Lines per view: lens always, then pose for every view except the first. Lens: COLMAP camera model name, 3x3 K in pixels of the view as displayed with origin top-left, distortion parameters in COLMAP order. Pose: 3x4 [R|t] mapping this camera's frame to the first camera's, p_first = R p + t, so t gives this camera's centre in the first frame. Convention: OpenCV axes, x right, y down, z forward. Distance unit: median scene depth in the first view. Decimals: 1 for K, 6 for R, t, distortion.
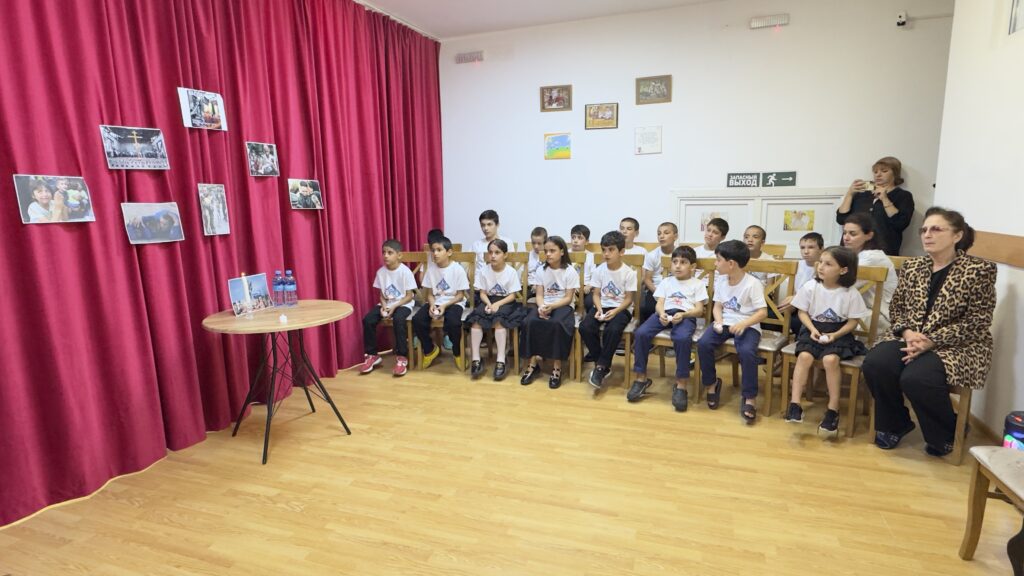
lens RADIAL K [[541.0, 0, 512.1], [0, 541.0, 290.1], [0, 0, 1]] dist [-0.005587, 0.006063]
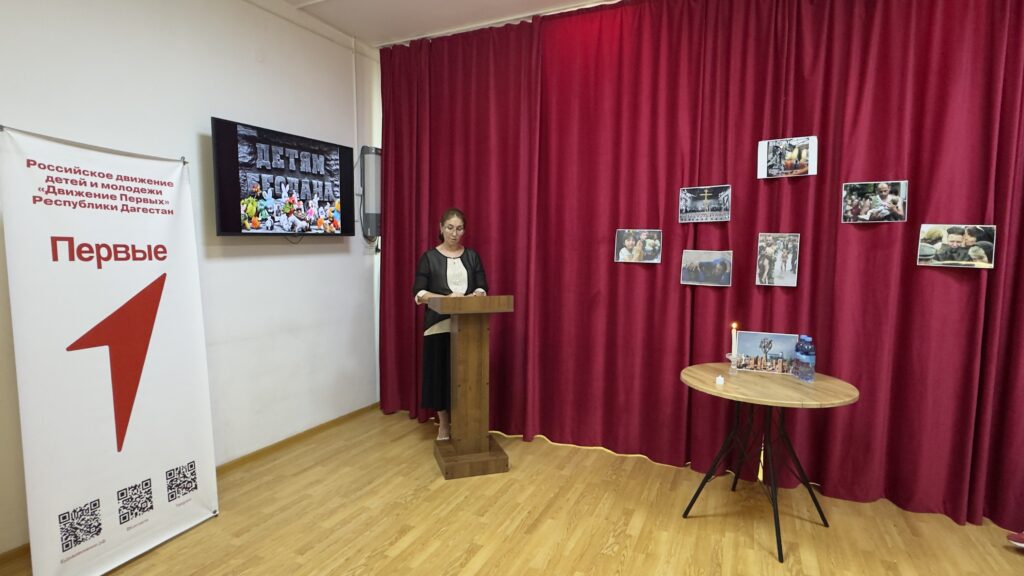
lens RADIAL K [[541.0, 0, 509.5], [0, 541.0, 292.0], [0, 0, 1]] dist [-0.005587, 0.006063]
pose [[-0.092659, 0.105704, -0.990071, 0.411005], [-0.177509, 0.976666, 0.120885, -0.115278], [0.979747, 0.186947, -0.071733, 0.567943]]
